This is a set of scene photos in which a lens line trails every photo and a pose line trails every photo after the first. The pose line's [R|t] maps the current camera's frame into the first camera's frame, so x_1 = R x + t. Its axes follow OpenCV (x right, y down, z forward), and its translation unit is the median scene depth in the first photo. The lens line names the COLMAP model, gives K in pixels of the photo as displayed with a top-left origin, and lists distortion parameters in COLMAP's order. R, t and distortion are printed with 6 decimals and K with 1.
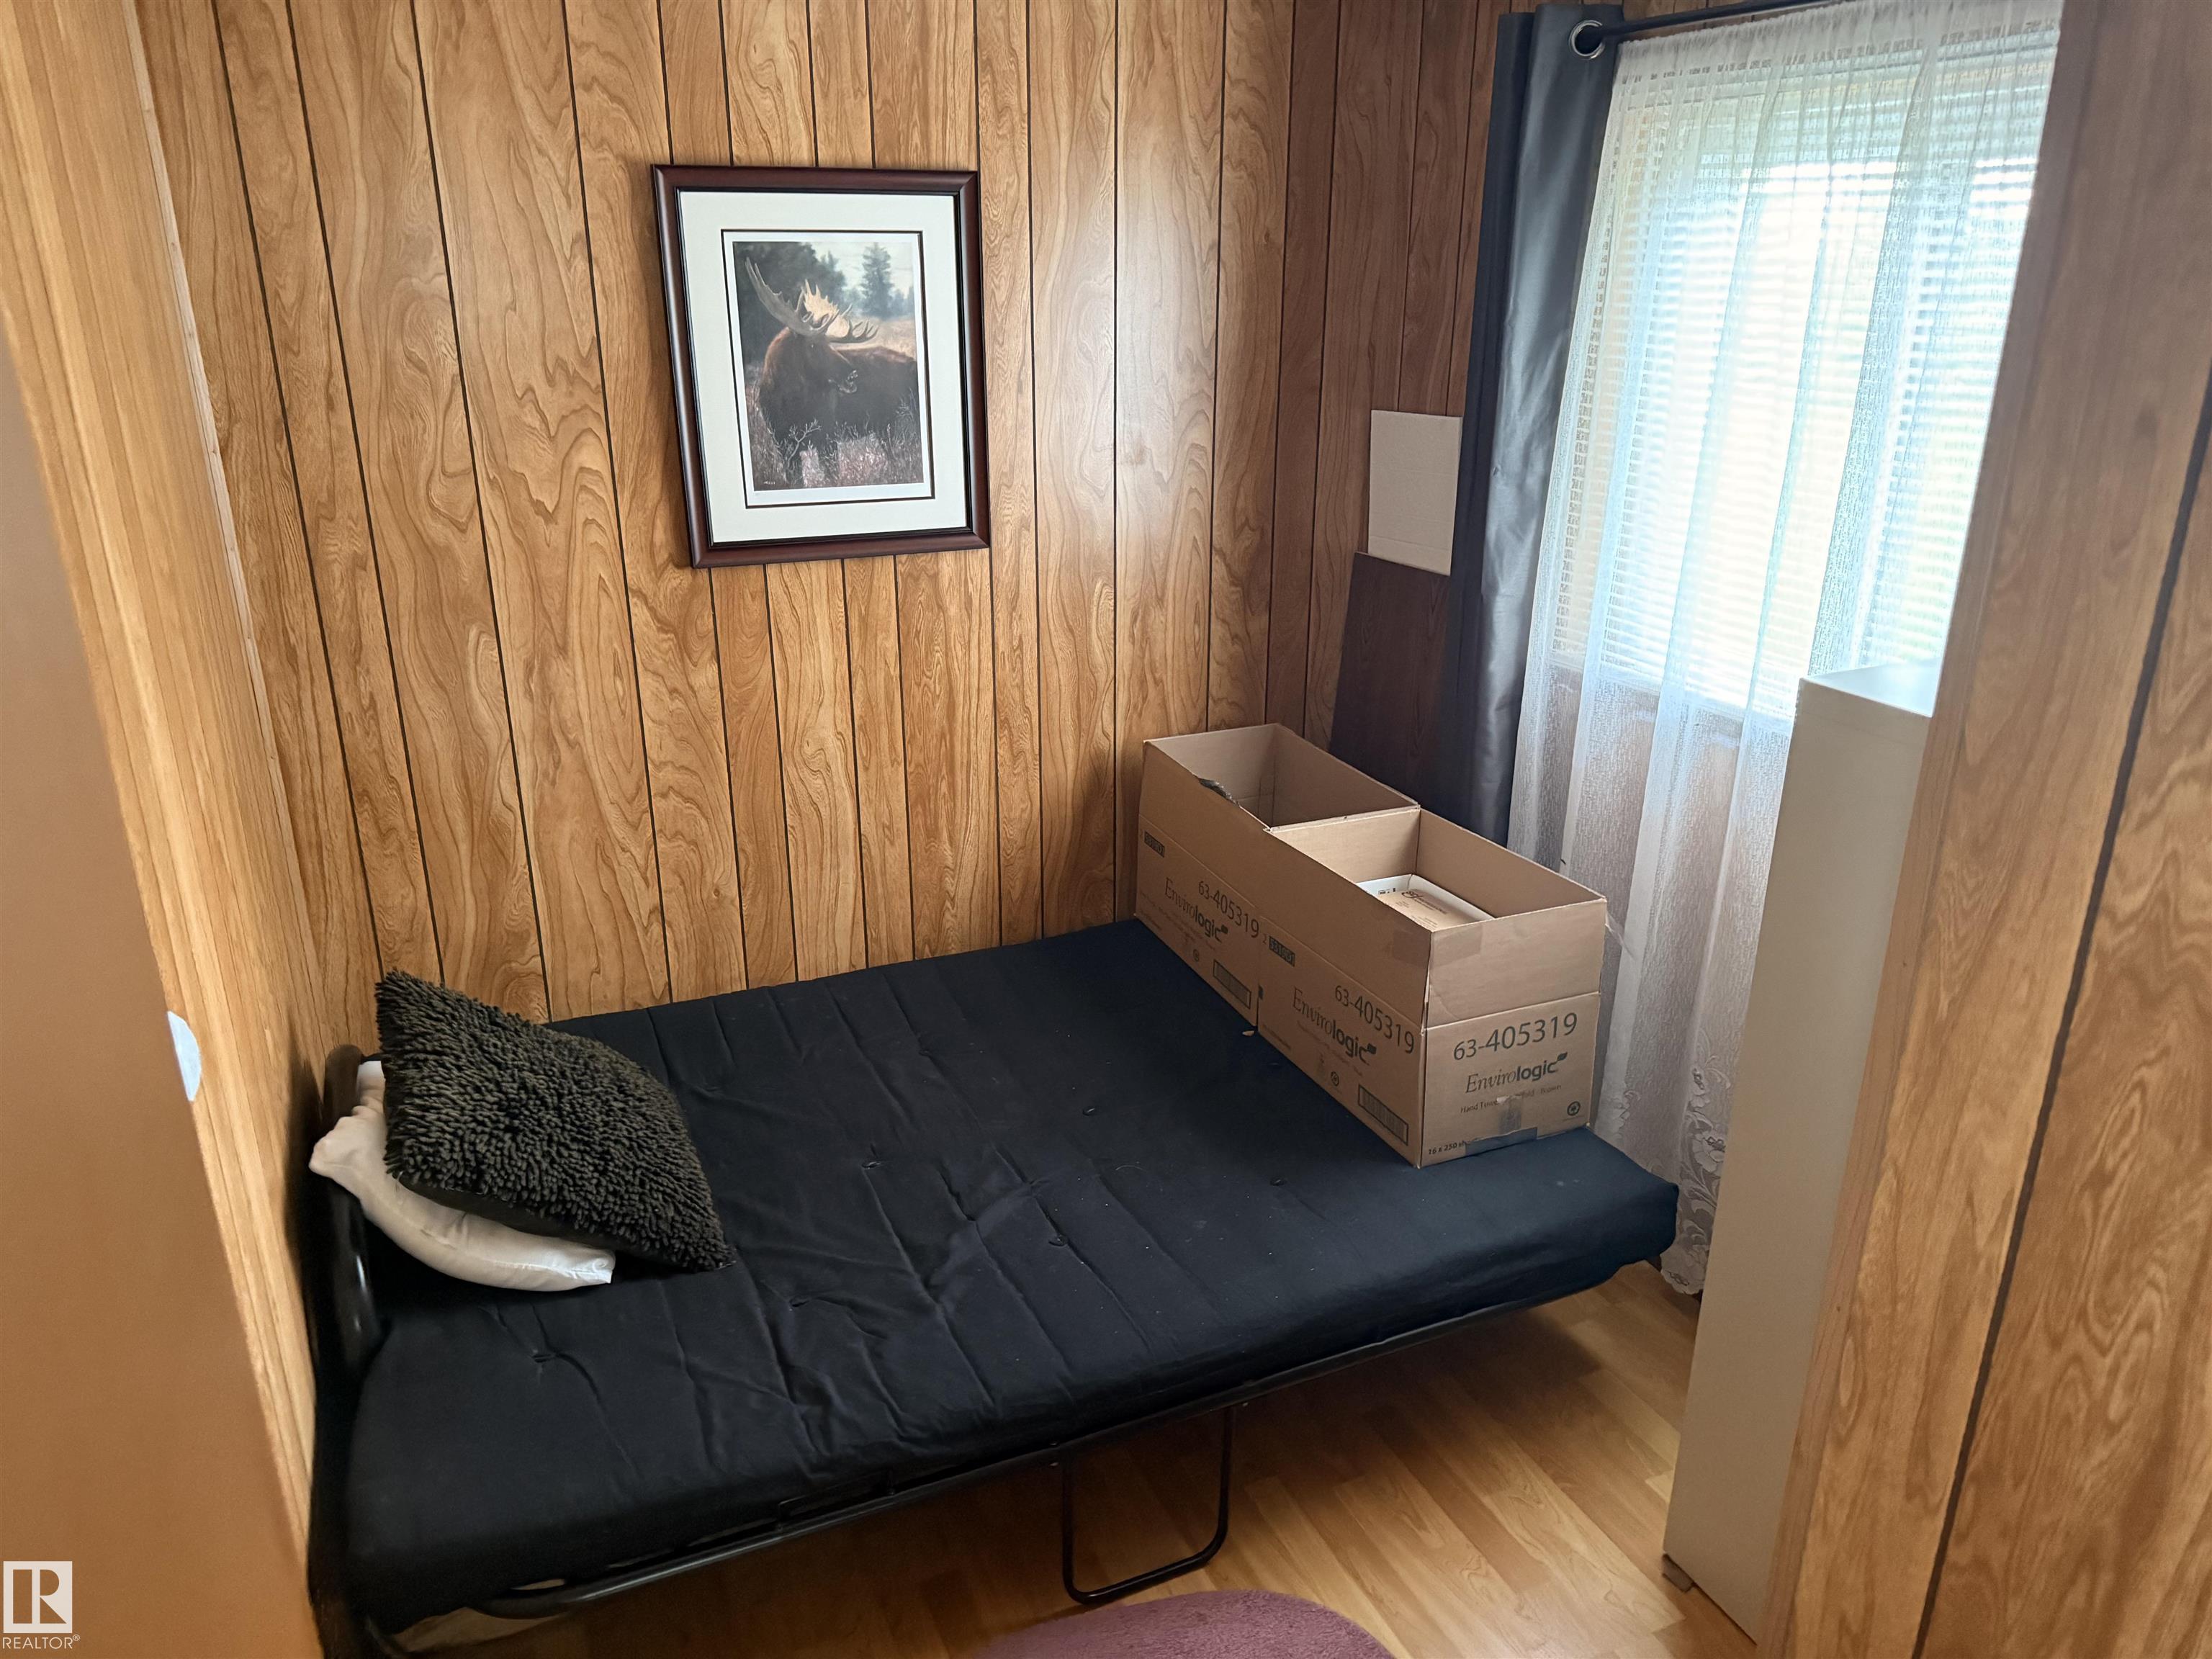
lens RADIAL K [[1519.4, 0, 1184.3], [0, 1519.4, 825.6], [0, 0, 1]] dist [0.148677, -0.236091]
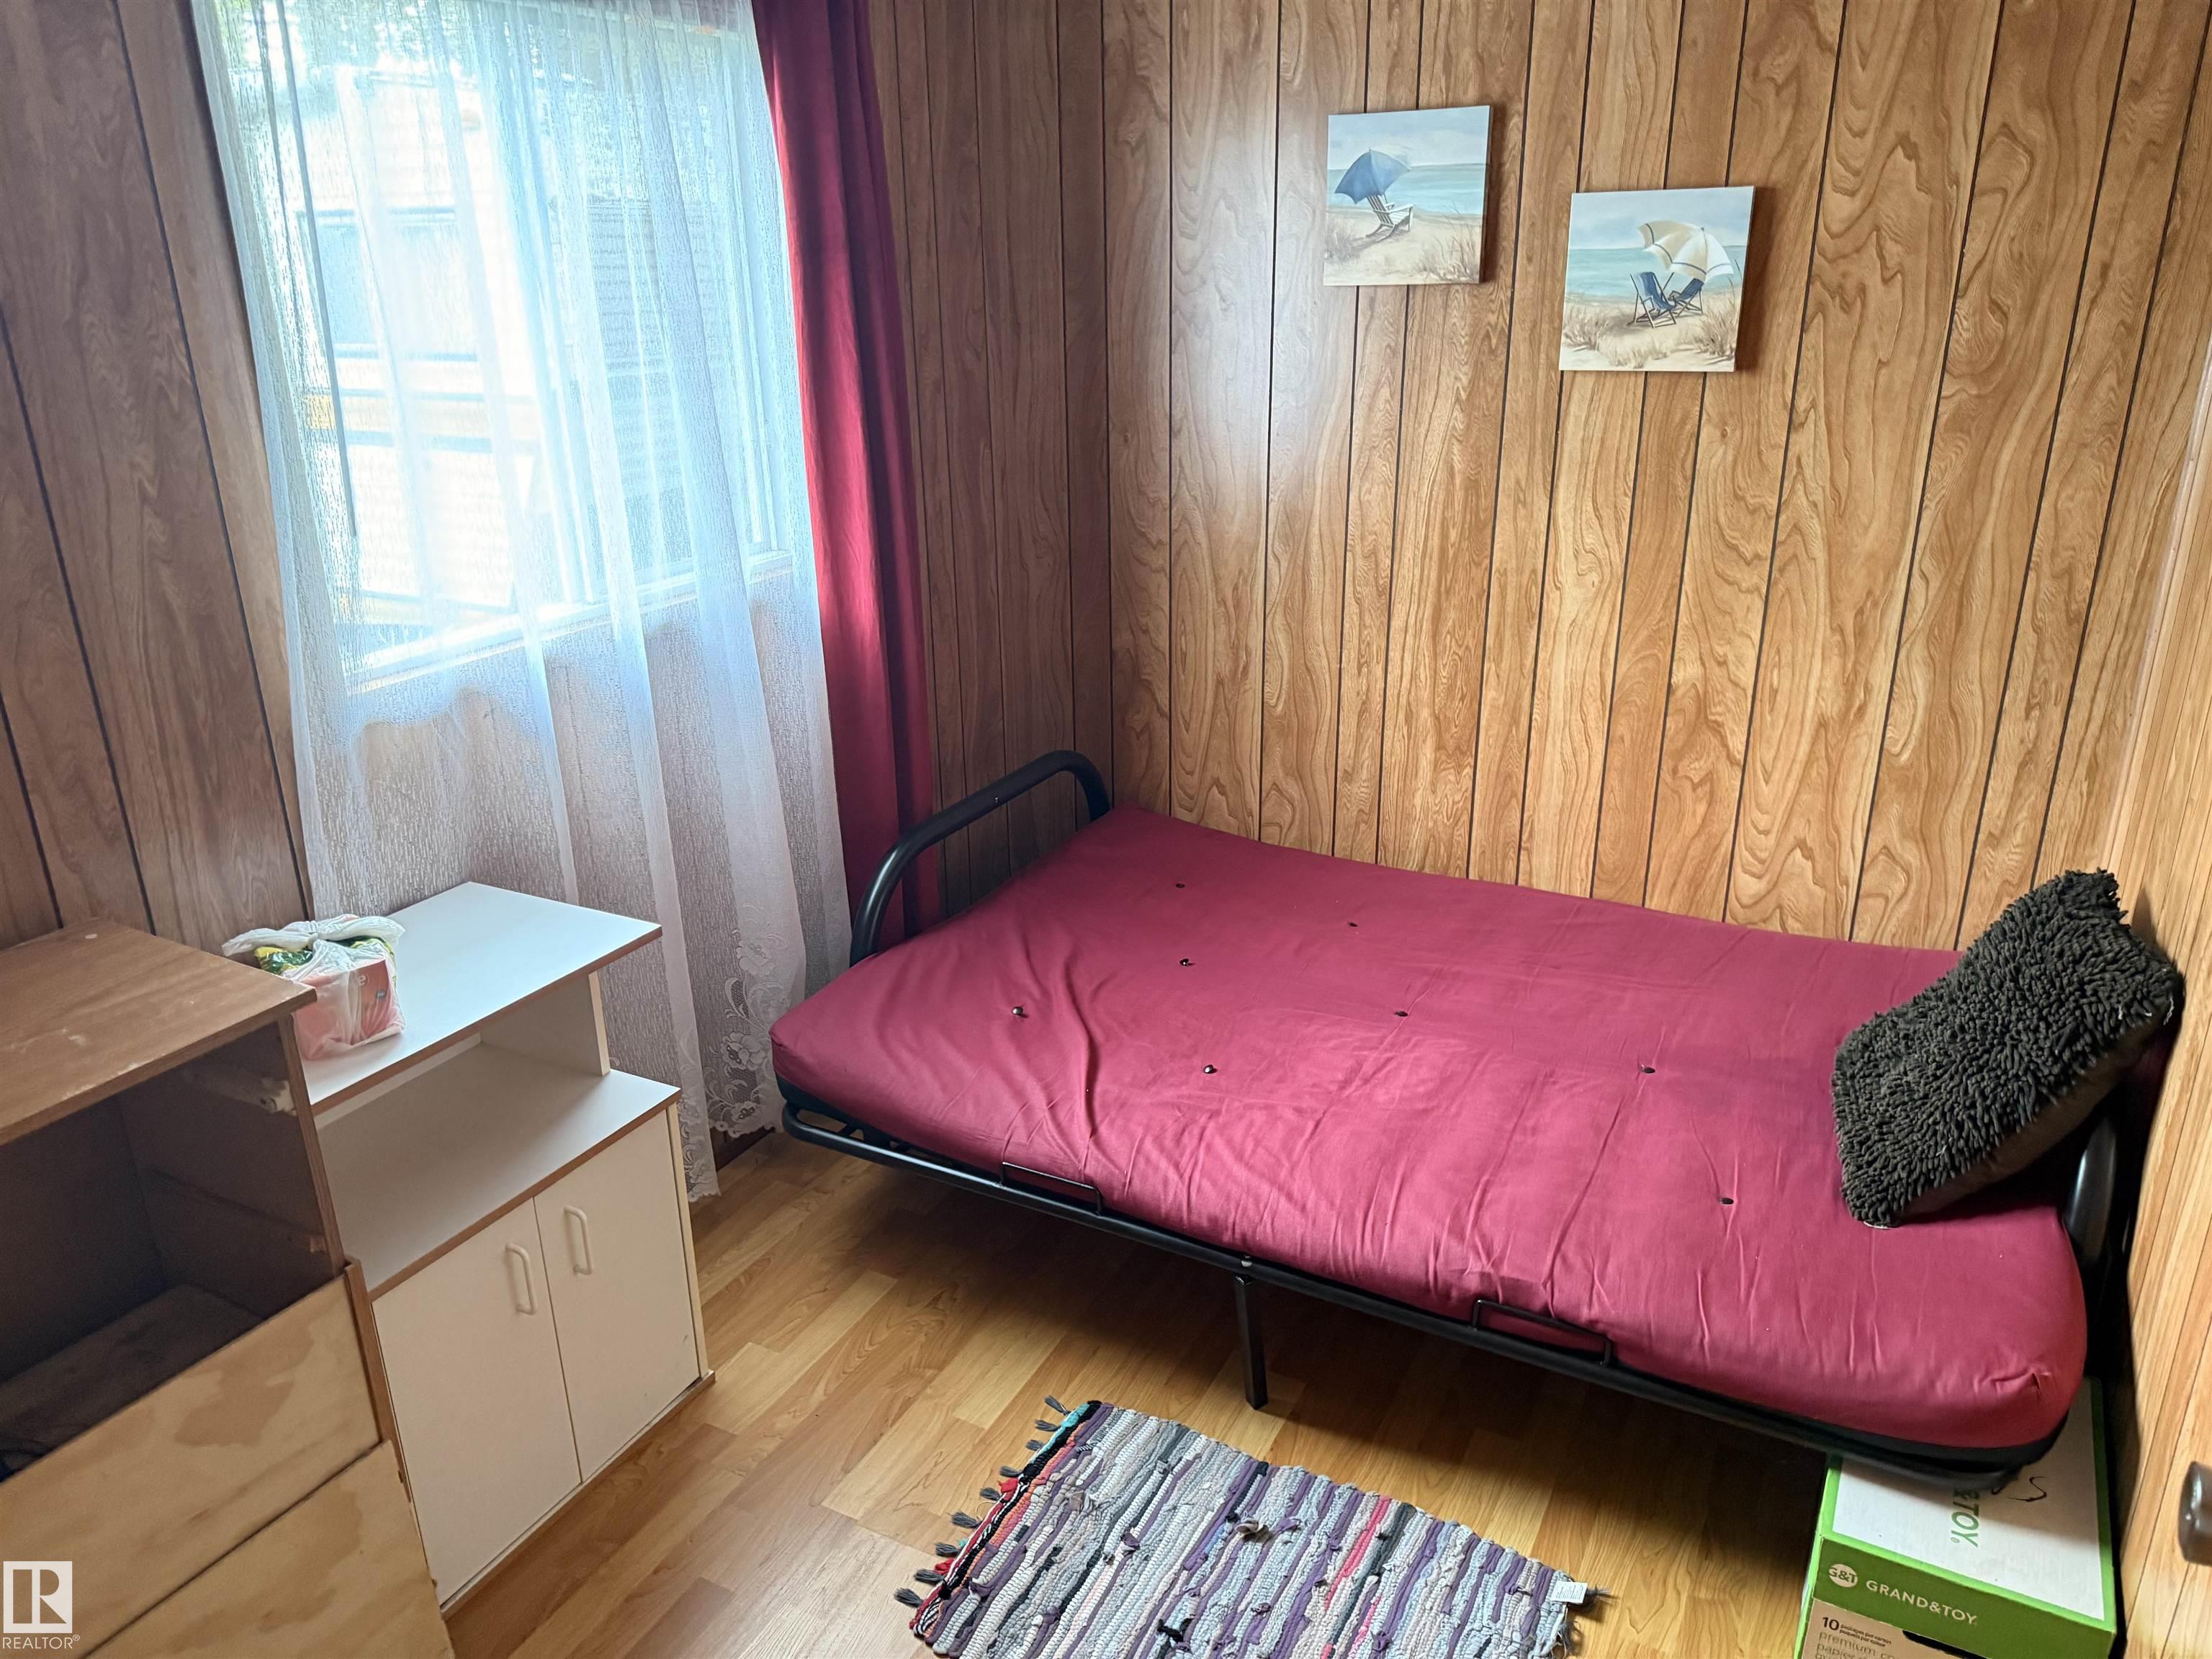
lens RADIAL K [[1542.6, 0, 1115.2], [0, 1542.6, 844.4], [0, 0, 1]] dist [0.000825, -0.009156]
pose [[-0.998203, 0.005534, 0.059670, -0.009796], [-0.041975, -0.775236, -0.630275, 0.448071], [0.042770, -0.631647, 0.774075, 0.165525]]
